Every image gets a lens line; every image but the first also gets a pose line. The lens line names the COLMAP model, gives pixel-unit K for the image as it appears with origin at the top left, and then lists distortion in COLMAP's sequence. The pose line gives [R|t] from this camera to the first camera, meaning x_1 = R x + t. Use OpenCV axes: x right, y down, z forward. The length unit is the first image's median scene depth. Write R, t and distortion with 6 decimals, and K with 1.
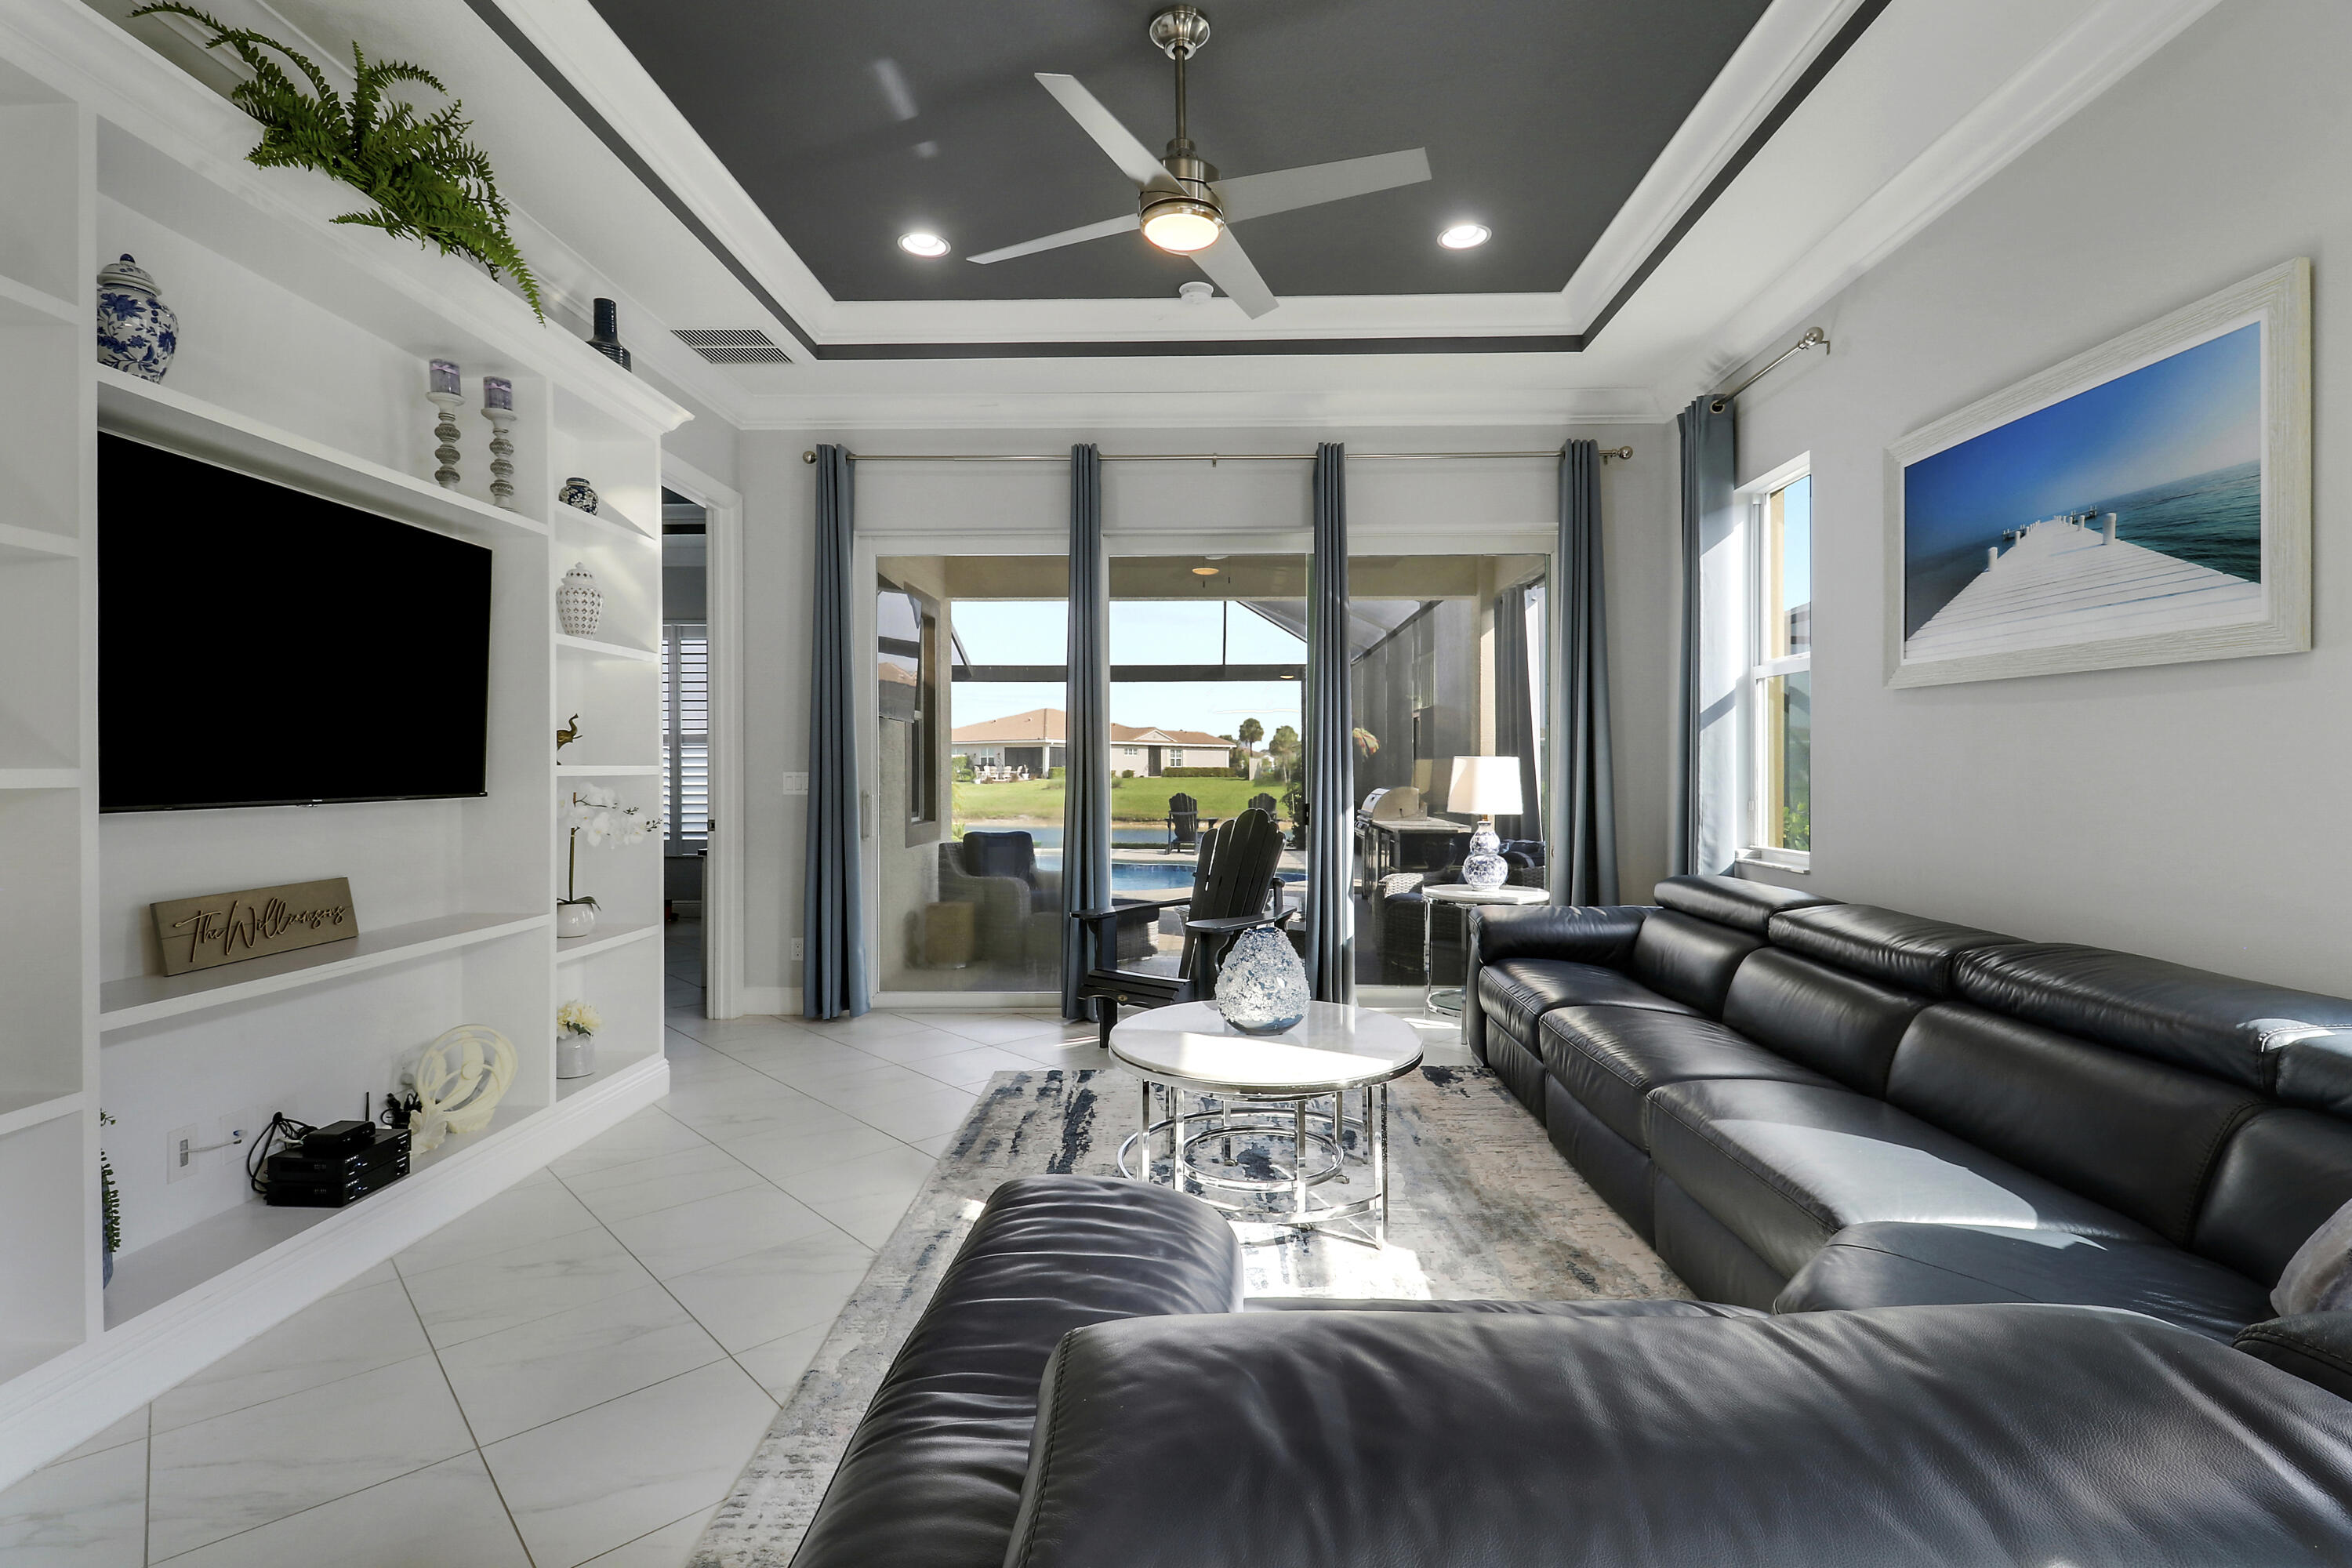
lens RADIAL K [[1098.9, 0, 1186.7], [0, 1098.9, 783.5], [0, 0, 1]] dist [0.000065, -0.012883]
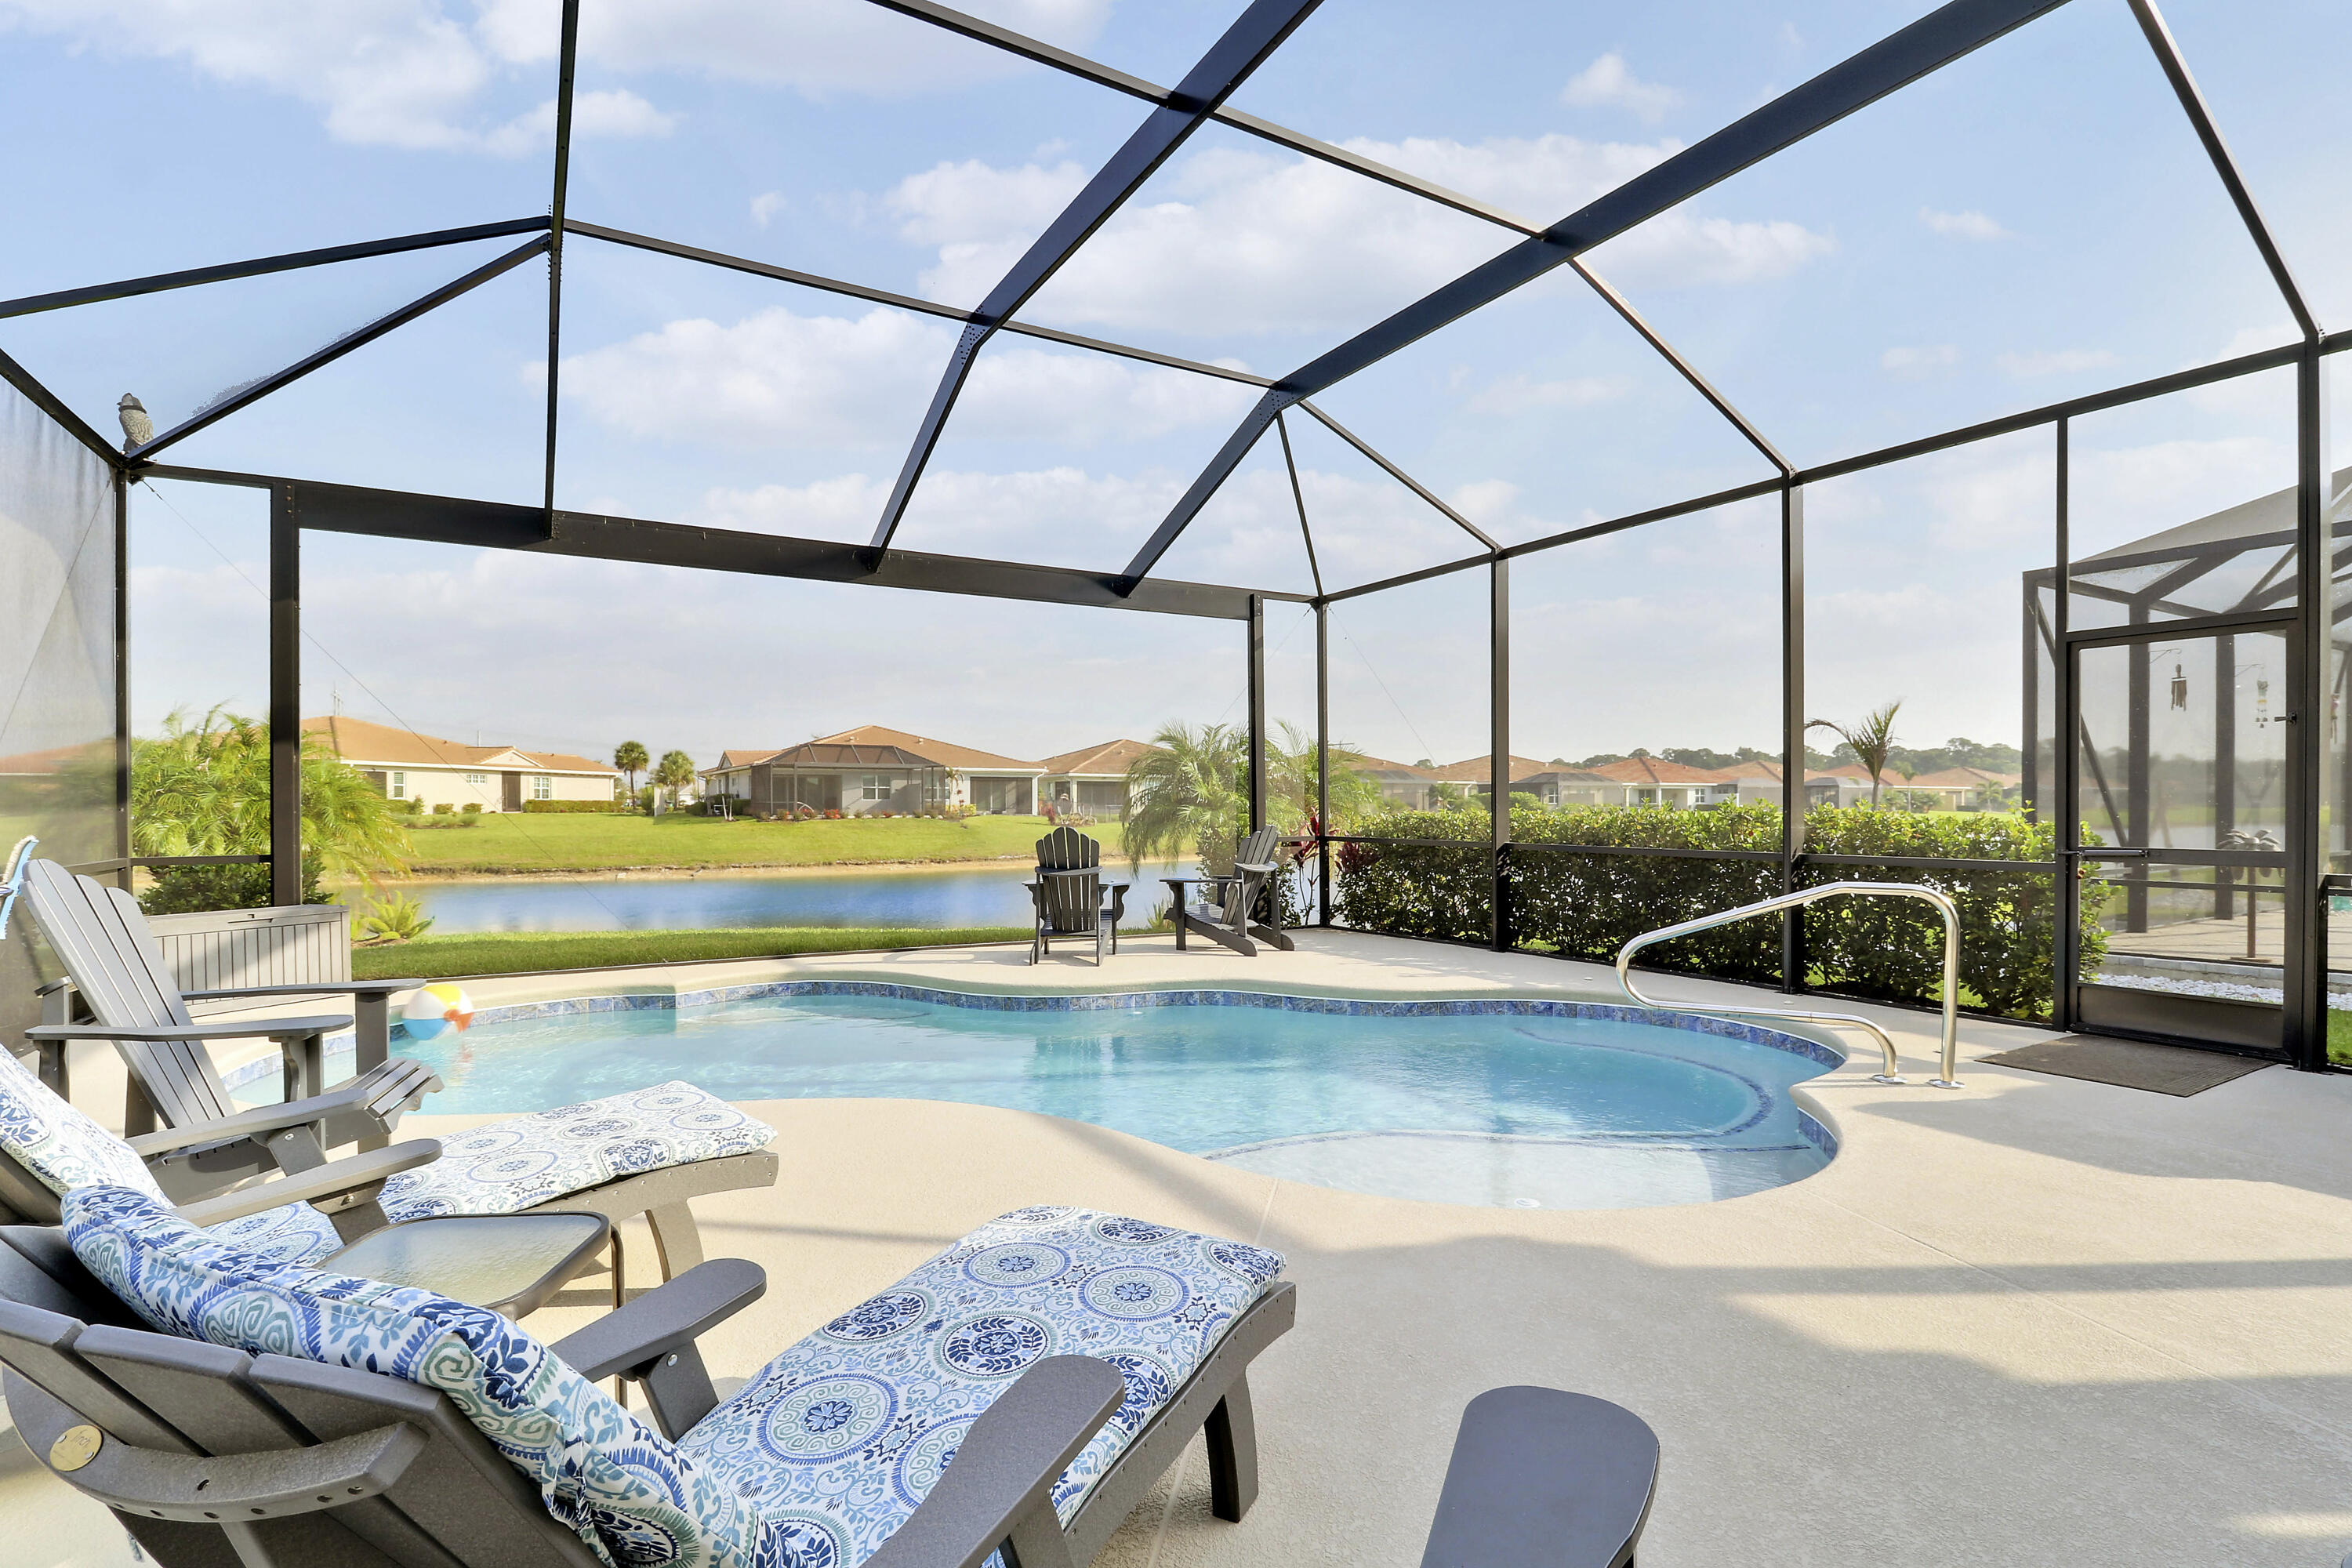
lens RADIAL K [[1113.7, 0, 1178.7], [0, 1113.7, 798.0], [0, 0, 1]] dist [0.001354, 0.000106]
pose [[0.851044, 0.002882, 0.525086, -0.909569], [0.007293, 0.999824, -0.017308, 0.016607], [-0.525044, 0.018559, 0.850873, 2.318943]]
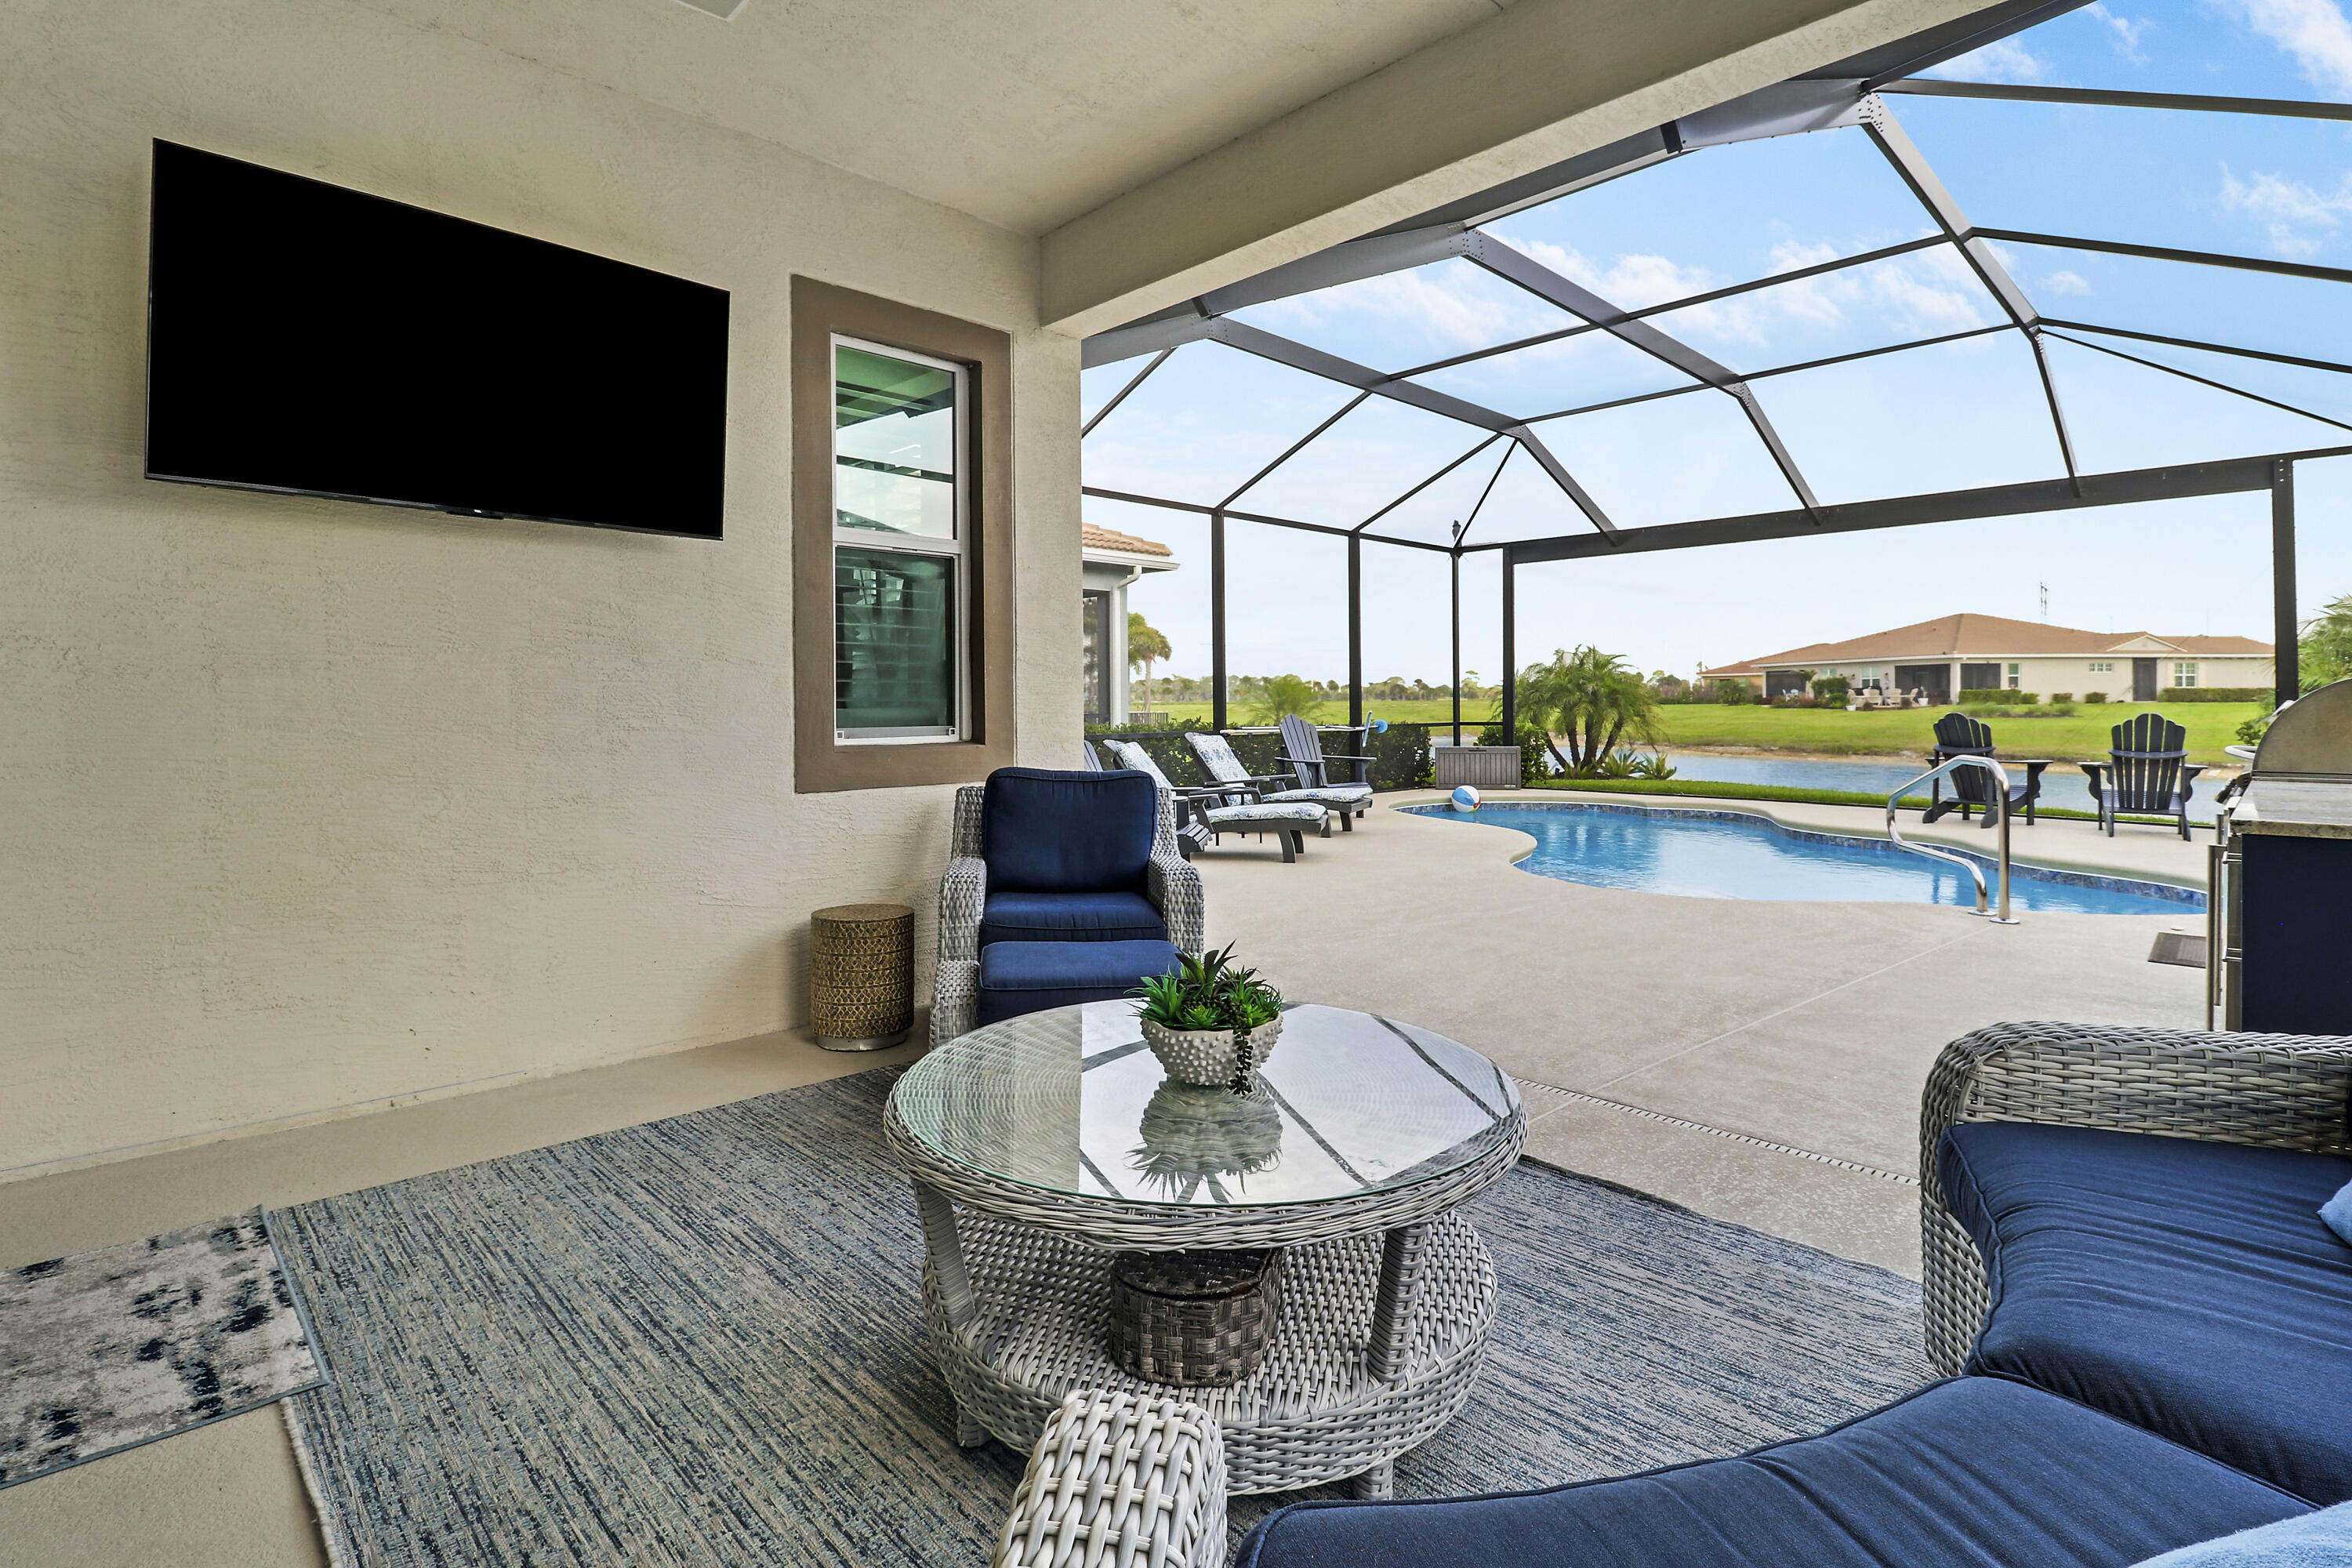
lens RADIAL K [[1119.9, 0, 1177.1], [0, 1119.9, 707.7], [0, 0, 1]] dist [0.000714, -0.014321]
pose [[0.720426, -0.001115, -0.693530, 0.400602], [-0.001844, 0.999992, -0.003523, 0.031474], [0.693529, 0.003817, 0.720419, 1.281018]]
